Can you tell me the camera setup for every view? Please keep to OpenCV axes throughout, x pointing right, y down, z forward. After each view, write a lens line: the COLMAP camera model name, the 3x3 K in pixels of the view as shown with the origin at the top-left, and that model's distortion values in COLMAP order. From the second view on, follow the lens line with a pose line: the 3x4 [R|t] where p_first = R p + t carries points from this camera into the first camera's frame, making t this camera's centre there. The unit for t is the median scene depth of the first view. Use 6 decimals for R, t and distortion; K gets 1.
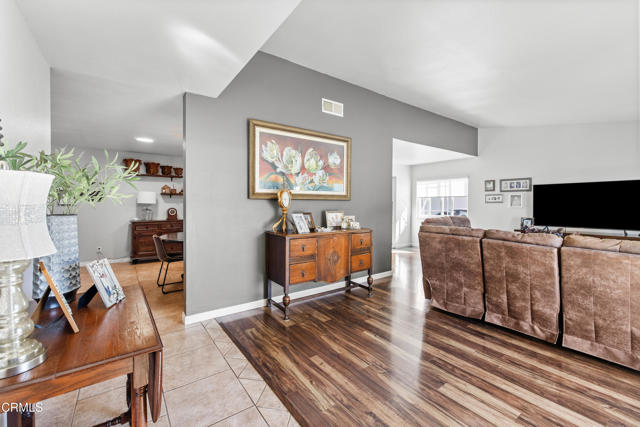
lens RADIAL K [[269.3, 0, 316.9], [0, 269.3, 207.0], [0, 0, 1]] dist [0.001923, -0.000006]
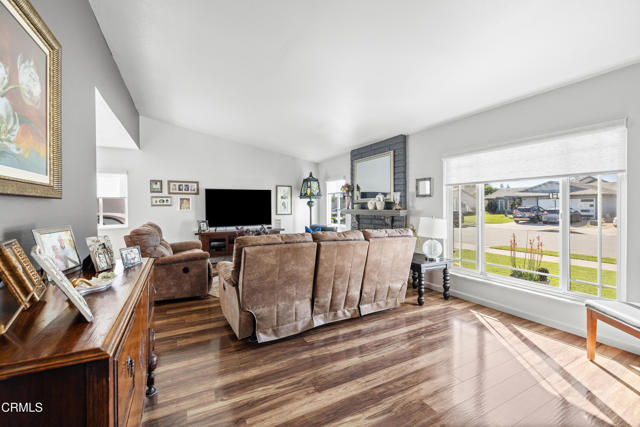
lens RADIAL K [[269.3, 0, 317.6], [0, 269.3, 208.0], [0, 0, 1]] dist [0.001923, -0.000006]
pose [[0.147287, -0.006923, 0.989070, -0.290621], [0.017249, 0.999841, 0.004430, -0.008643], [-0.988943, 0.016408, 0.147383, 0.738363]]
